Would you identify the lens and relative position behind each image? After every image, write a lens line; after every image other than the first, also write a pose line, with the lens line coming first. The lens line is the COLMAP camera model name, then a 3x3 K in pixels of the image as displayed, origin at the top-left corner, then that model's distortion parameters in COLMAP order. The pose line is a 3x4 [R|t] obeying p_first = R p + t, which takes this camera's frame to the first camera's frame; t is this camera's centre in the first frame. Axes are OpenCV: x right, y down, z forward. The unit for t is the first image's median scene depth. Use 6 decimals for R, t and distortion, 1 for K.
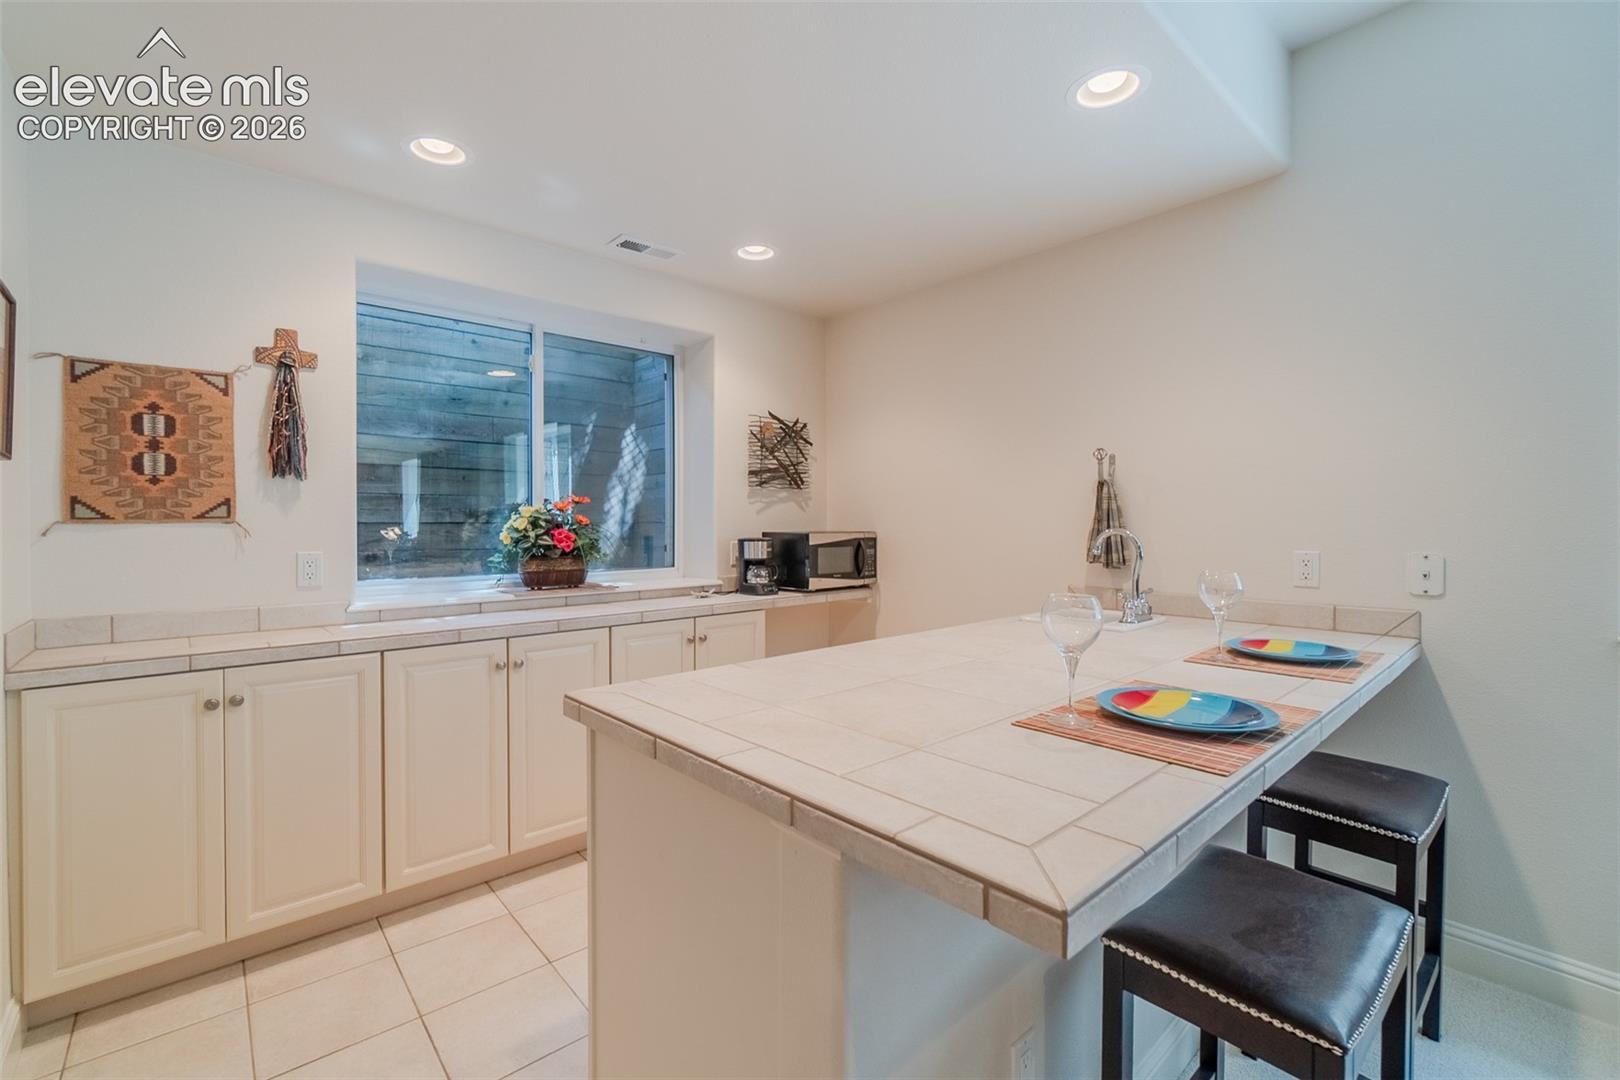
lens RADIAL K [[696.4, 0, 795.9], [0, 696.4, 527.1], [0, 0, 1]] dist [-0.002880, 0.000008]
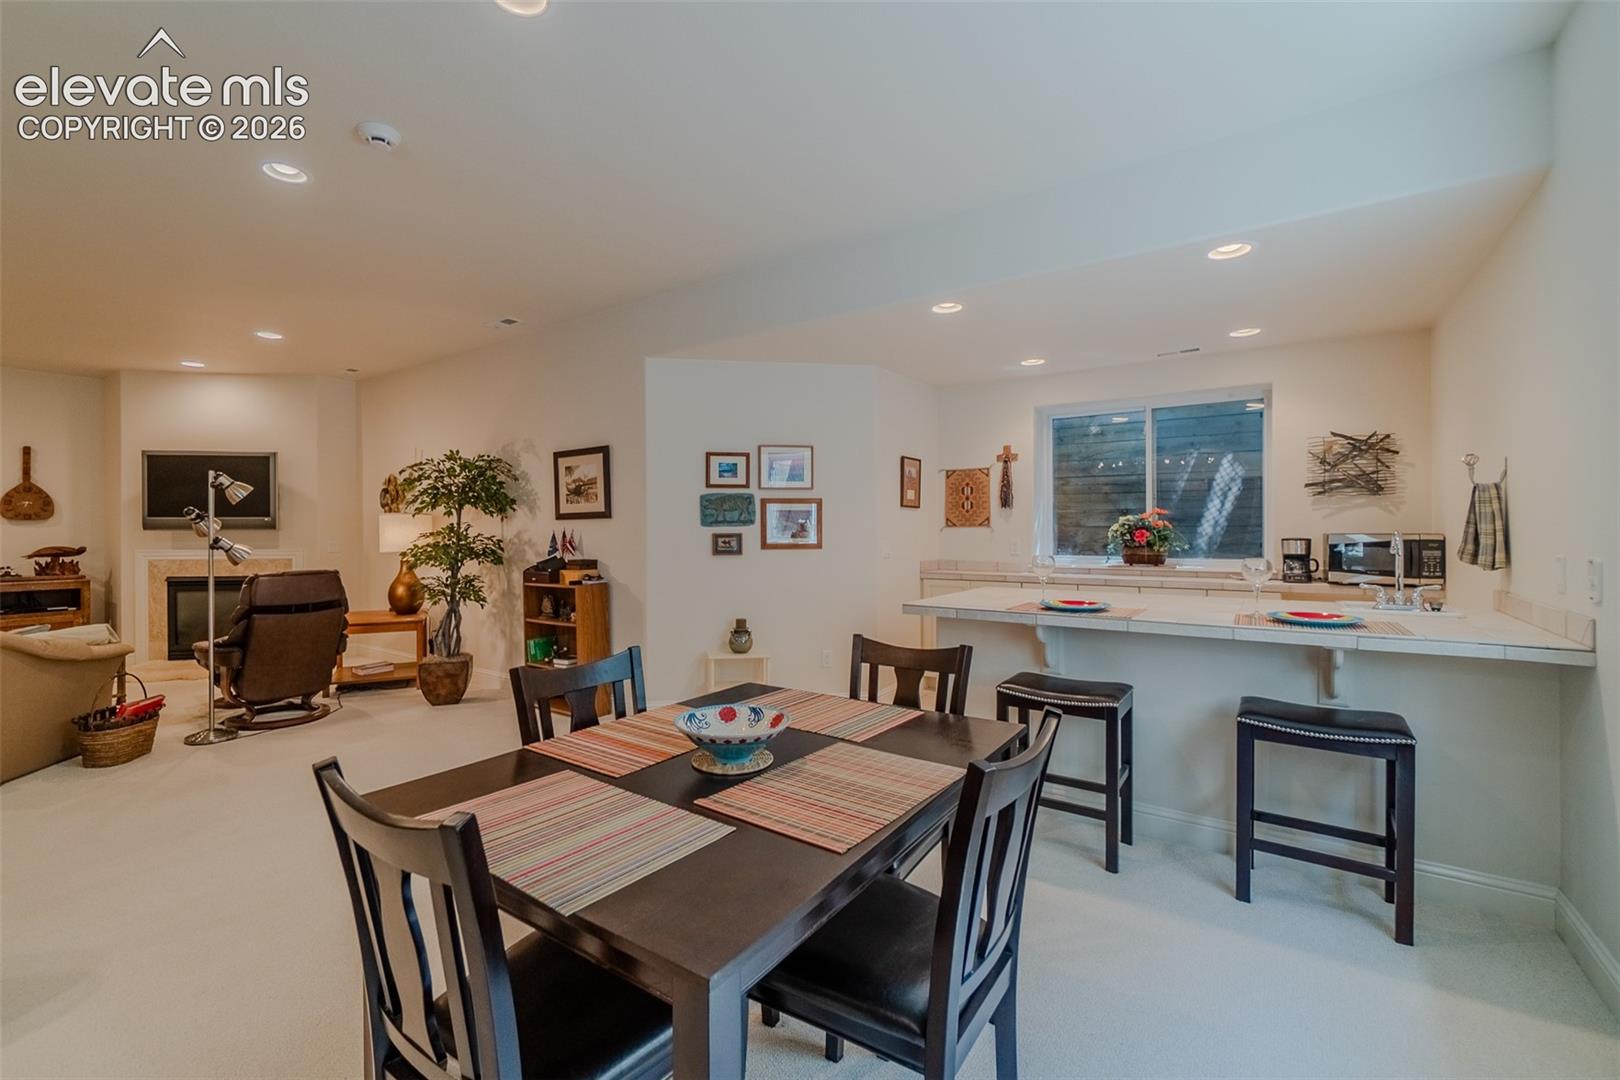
lens RADIAL K [[694.2, 0, 792.0], [0, 694.2, 530.9], [0, 0, 1]] dist [-0.005013, 0.001188]
pose [[0.224505, 0.003521, -0.974467, 1.000229], [-0.002768, 0.999992, 0.002976, 0.001816], [0.974469, 0.002030, 0.224513, -0.175312]]
